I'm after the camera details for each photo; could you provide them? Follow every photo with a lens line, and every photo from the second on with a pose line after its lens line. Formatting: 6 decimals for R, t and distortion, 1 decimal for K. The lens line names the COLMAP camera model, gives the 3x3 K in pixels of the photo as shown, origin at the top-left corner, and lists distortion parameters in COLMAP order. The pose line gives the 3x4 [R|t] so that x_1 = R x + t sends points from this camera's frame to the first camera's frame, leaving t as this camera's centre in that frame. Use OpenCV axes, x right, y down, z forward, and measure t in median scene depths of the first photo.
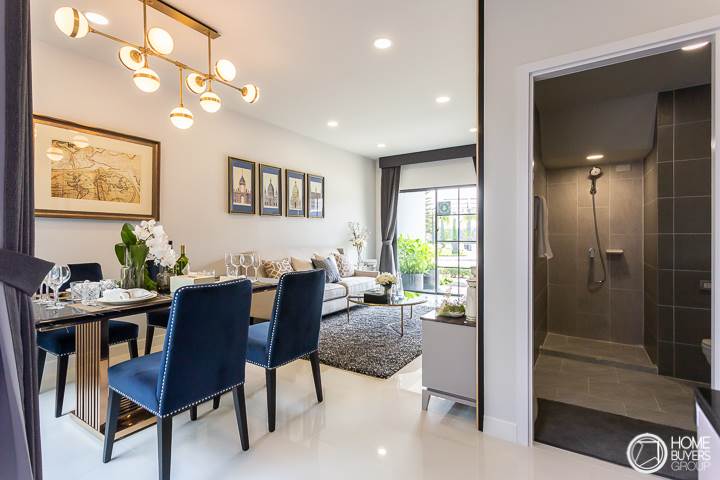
lens RADIAL K [[348.8, 0, 363.2], [0, 348.8, 236.9], [0, 0, 1]] dist [0.018736, 0.000451]
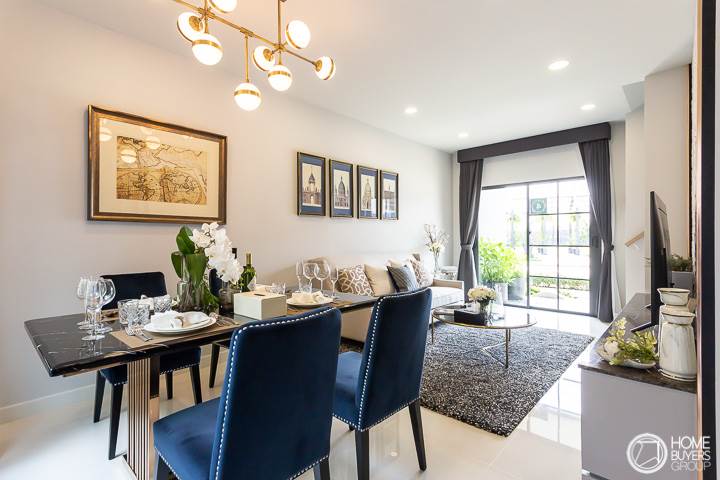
lens RADIAL K [[348.8, 0, 360.7], [0, 348.8, 239.9], [0, 0, 1]] dist [0.018736, 0.000451]
pose [[0.984810, -0.000340, -0.173633, -0.097980], [0.000562, 0.999999, 0.001227, -0.007001], [0.173632, -0.001306, 0.984810, 0.204237]]
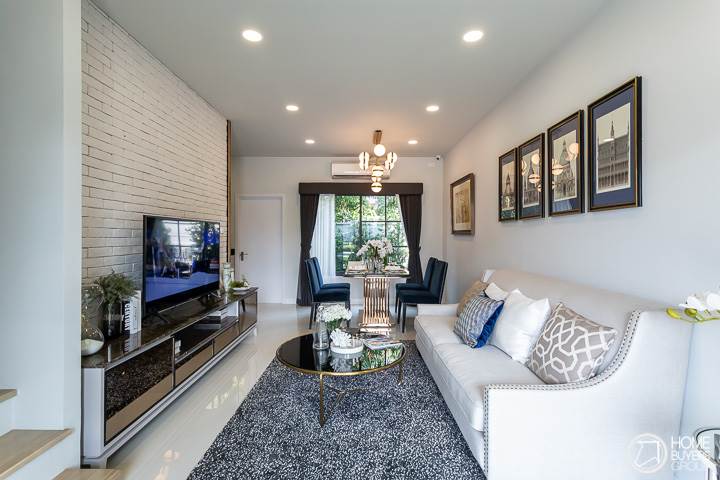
lens RADIAL K [[348.8, 0, 358.2], [0, 348.8, 236.4], [0, 0, 1]] dist [0.018736, 0.000451]
pose [[-0.839577, 0.004432, -0.543223, 0.539575], [0.004281, 0.999990, 0.001543, -0.049605], [0.543224, -0.001030, -0.839587, 2.161106]]
